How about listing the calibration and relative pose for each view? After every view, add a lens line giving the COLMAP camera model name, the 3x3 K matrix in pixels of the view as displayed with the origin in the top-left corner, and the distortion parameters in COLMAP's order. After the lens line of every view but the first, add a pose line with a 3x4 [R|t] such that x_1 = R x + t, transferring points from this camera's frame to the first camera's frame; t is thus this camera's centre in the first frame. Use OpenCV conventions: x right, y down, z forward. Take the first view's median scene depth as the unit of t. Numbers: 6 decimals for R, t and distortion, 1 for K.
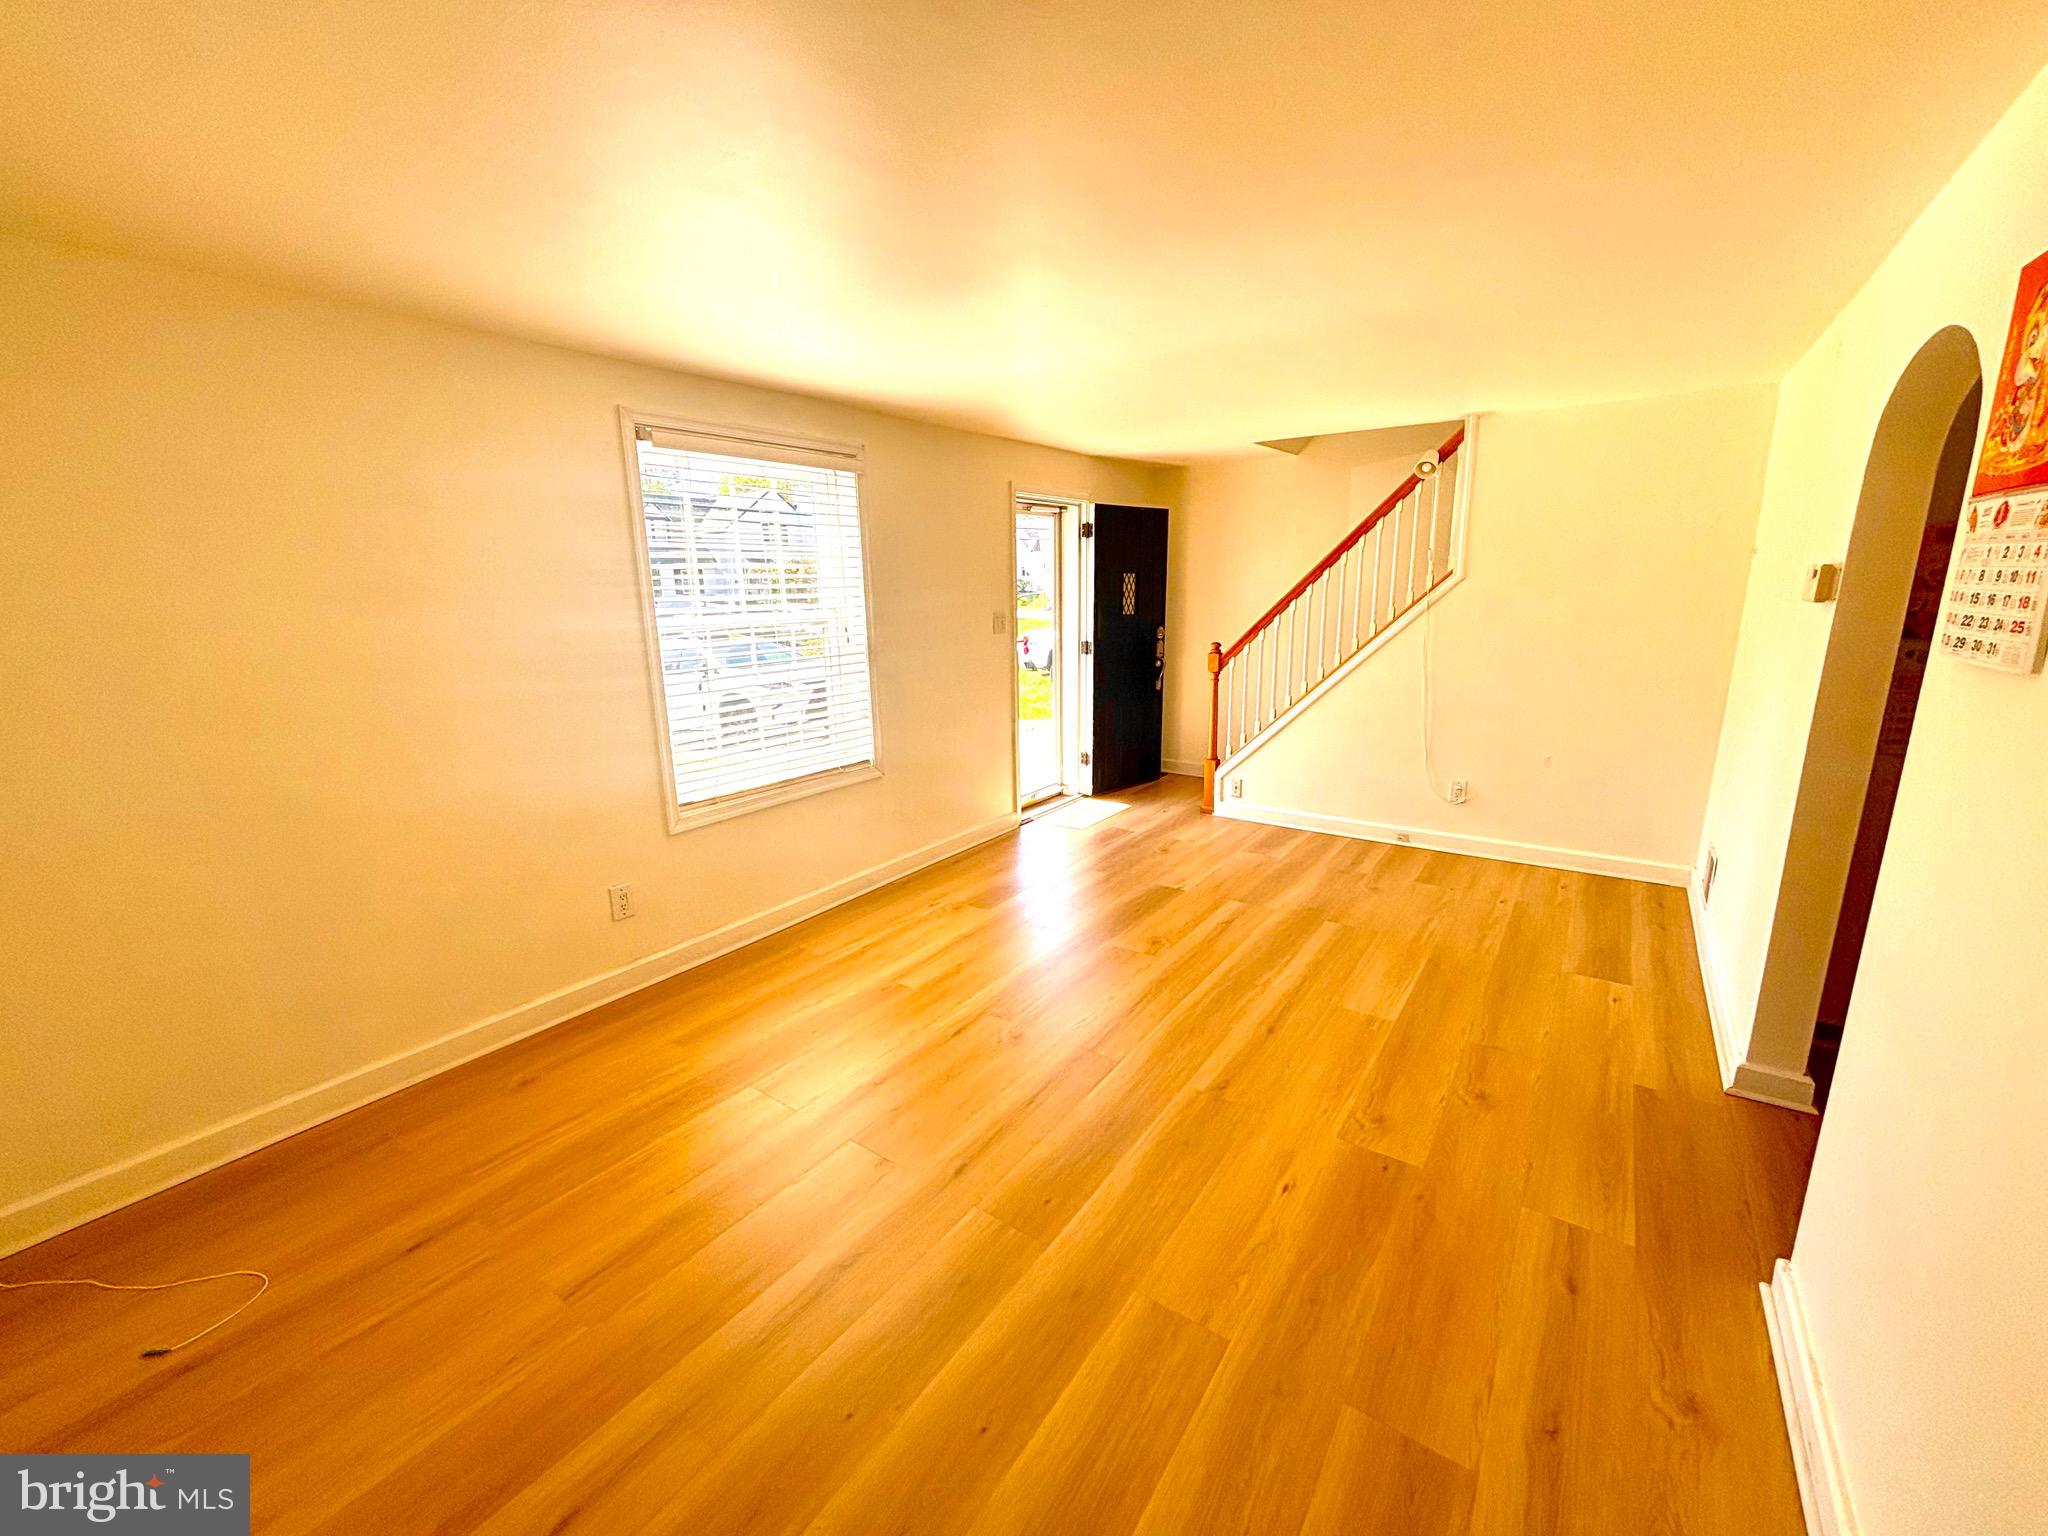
lens RADIAL K [[823.5, 0, 1024.6], [0, 823.5, 766.7], [0, 0, 1]] dist [-0.001546, -0.000421]
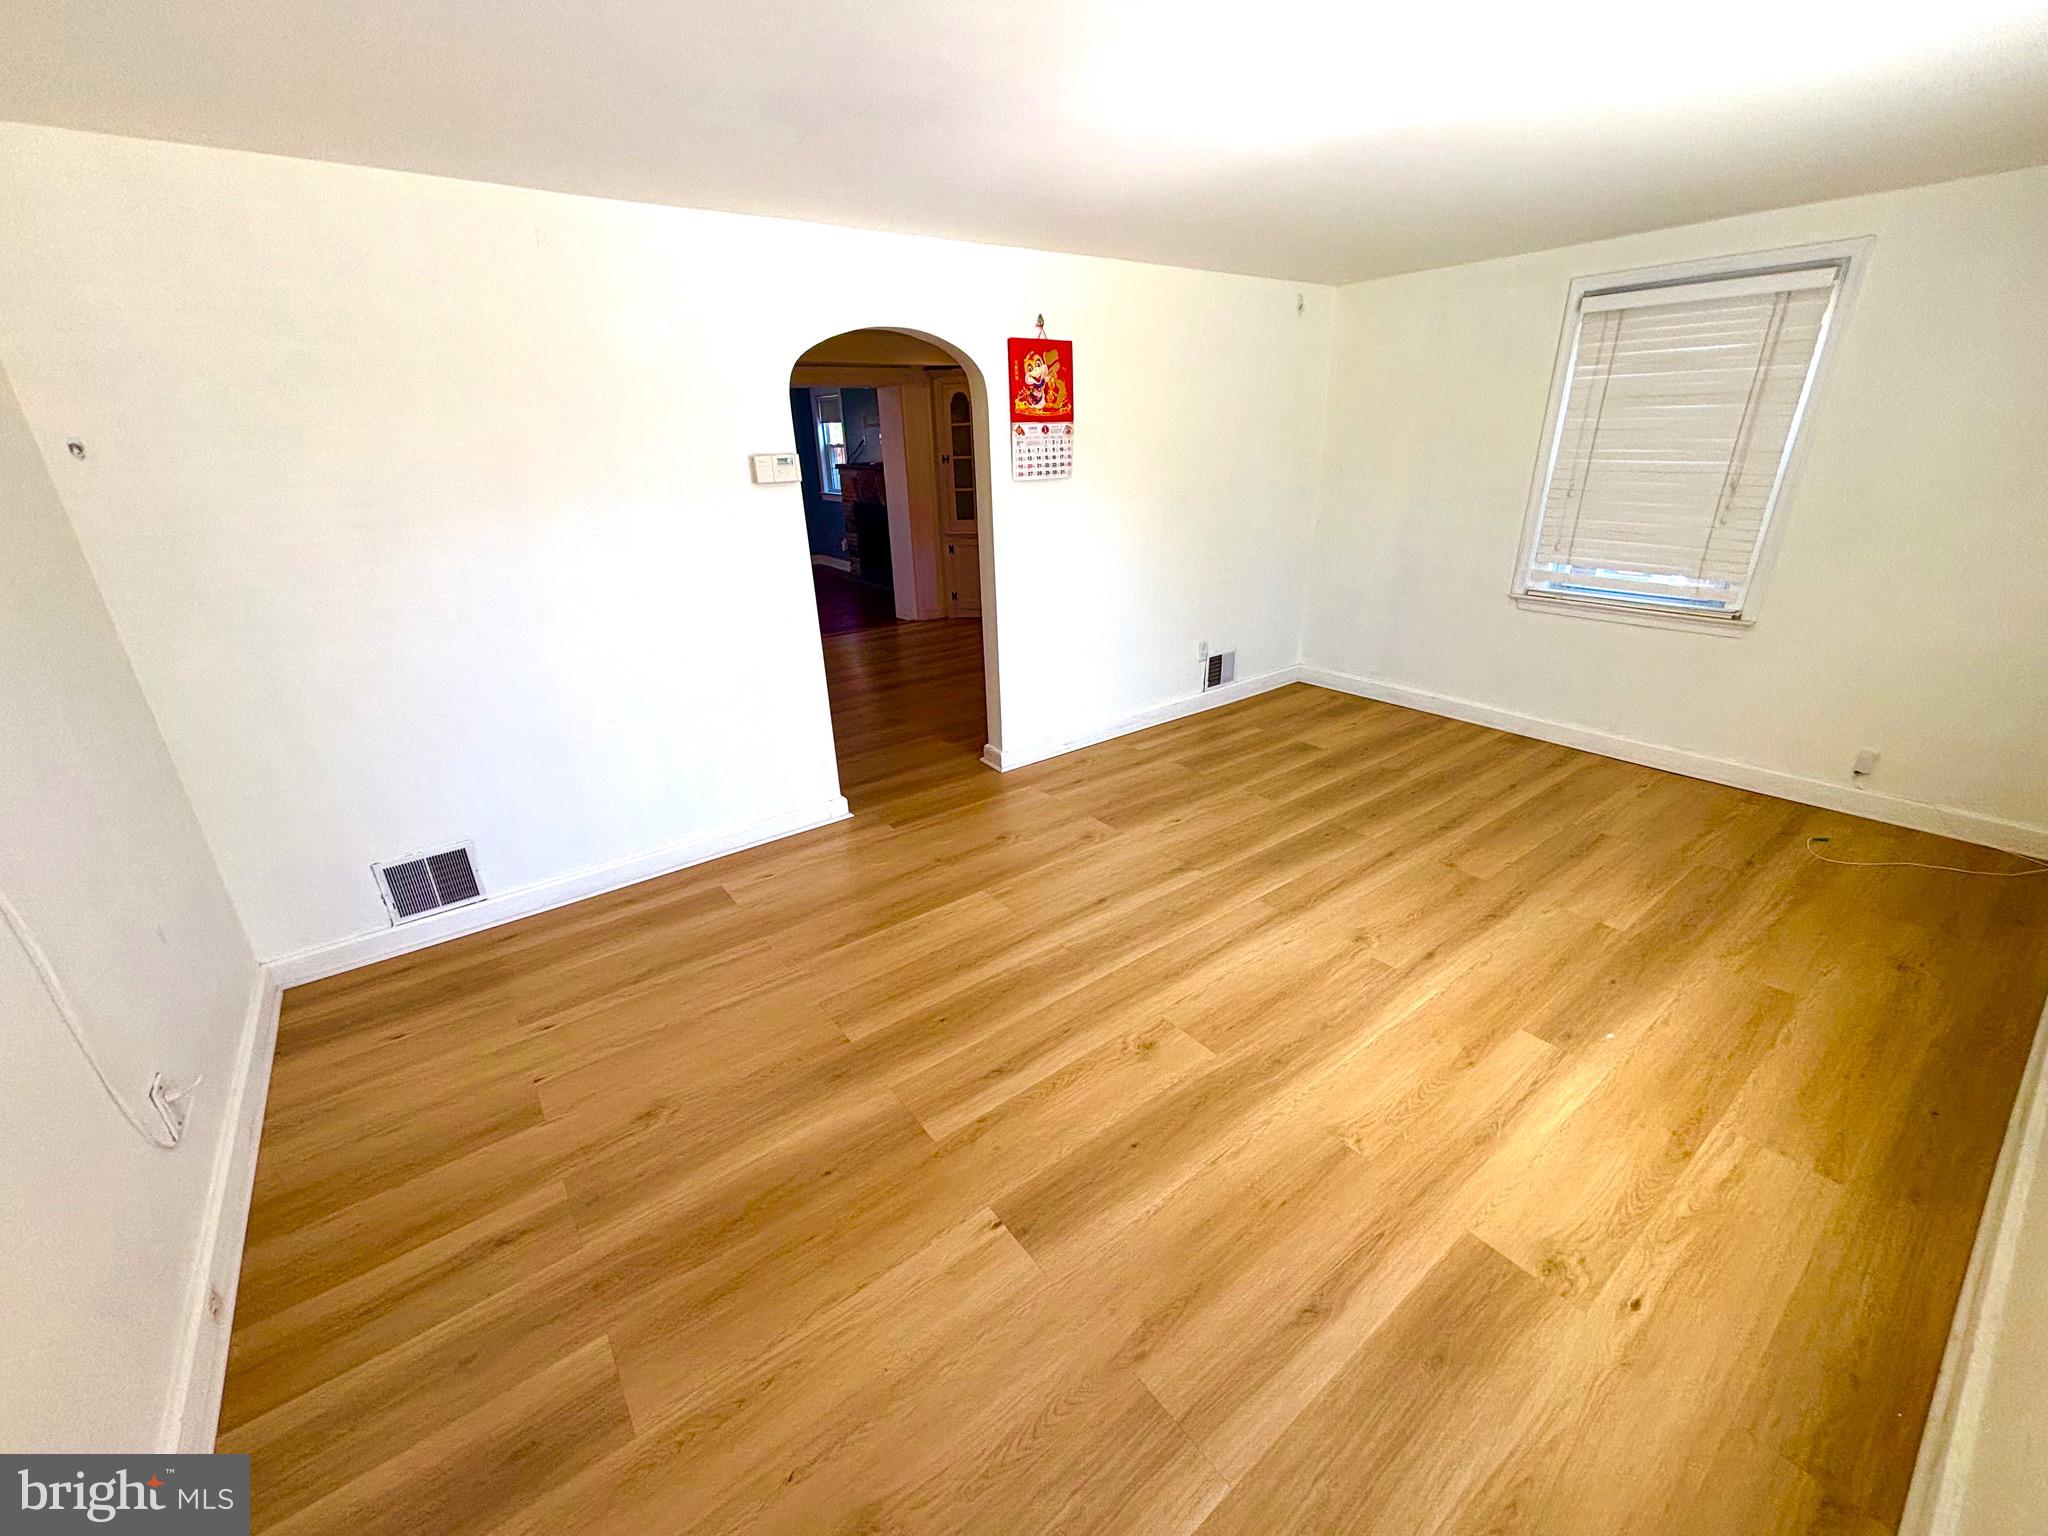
lens RADIAL K [[823.5, 0, 1024.5], [0, 823.5, 770.2], [0, 0, 1]] dist [-0.001546, -0.000421]
pose [[-0.953749, -0.071525, 0.291970, 0.102368], [0.109562, 0.821760, 0.559203, -0.433609], [-0.279926, 0.565328, -0.775916, 1.825103]]
